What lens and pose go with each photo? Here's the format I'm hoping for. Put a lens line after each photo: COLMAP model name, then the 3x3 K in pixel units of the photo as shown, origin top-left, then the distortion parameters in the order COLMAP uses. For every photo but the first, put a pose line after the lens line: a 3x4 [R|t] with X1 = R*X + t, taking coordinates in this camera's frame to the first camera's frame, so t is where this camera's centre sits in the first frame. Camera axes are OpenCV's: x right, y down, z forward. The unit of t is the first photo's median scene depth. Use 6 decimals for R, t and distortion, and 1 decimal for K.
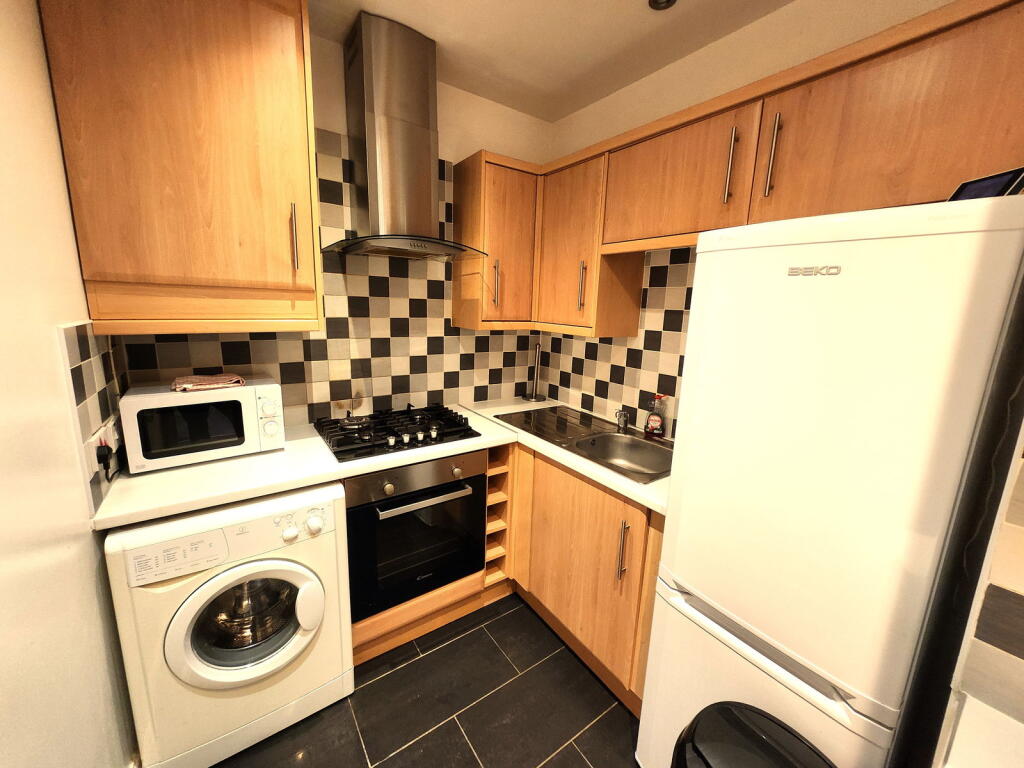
lens RADIAL K [[403.6, 0, 516.7], [0, 403.6, 381.0], [0, 0, 1]] dist [0.001486, -0.000195]
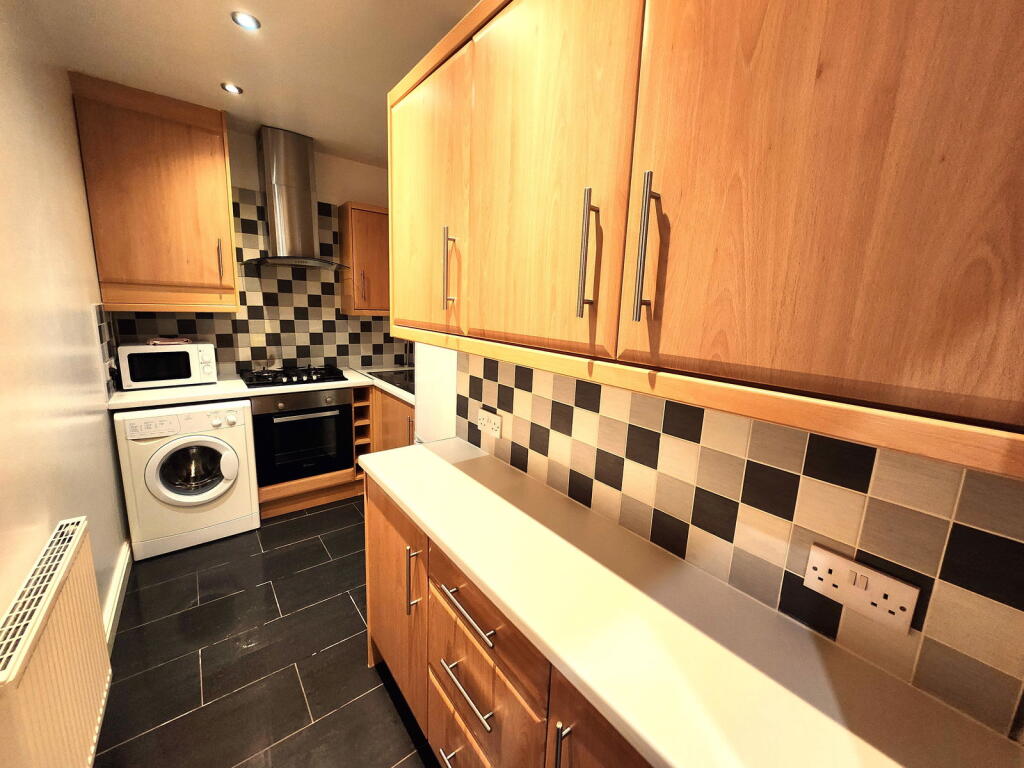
lens RADIAL K [[403.6, 0, 515.1], [0, 403.6, 381.0], [0, 0, 1]] dist [0.001486, -0.000195]
pose [[0.998285, -0.002185, 0.058493, 0.582079], [0.002121, 0.999997, 0.001155, 0.166370], [-0.058495, -0.001029, 0.998287, -0.770025]]
